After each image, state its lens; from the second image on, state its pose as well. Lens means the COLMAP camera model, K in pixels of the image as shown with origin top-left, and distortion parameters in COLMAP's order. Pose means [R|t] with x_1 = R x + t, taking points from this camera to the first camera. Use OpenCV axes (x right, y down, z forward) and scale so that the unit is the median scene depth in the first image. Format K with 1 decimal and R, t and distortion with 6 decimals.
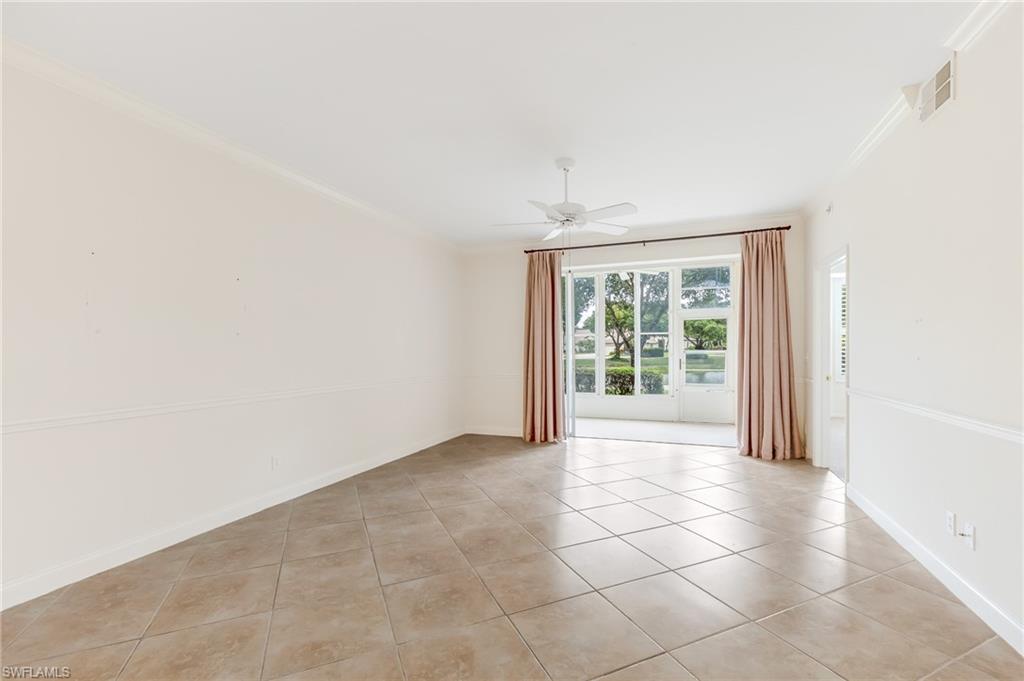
lens RADIAL K [[450.0, 0, 523.8], [0, 450.0, 356.4], [0, 0, 1]] dist [-0.000861, -0.000100]
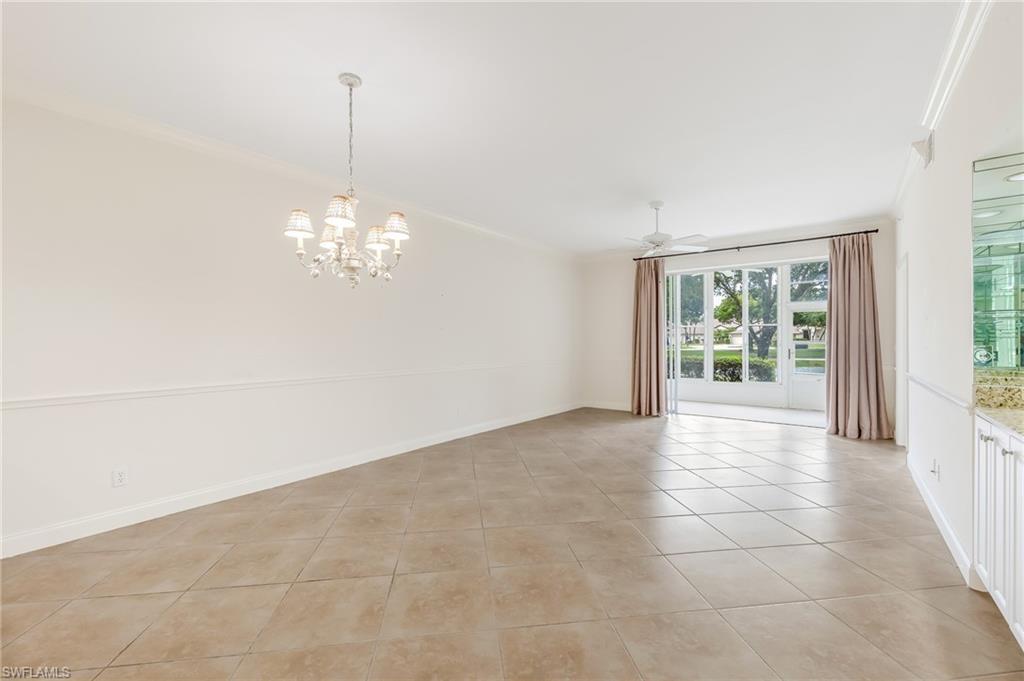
lens RADIAL K [[428.3, 0, 512.0], [0, 428.3, 340.5], [0, 0, 1]] dist [0.001055, 0.000093]
pose [[0.954660, 0.005419, -0.297650, 0.043241], [-0.009045, 0.999901, -0.010804, 0.004336], [0.297562, 0.013006, 0.954614, -0.260824]]
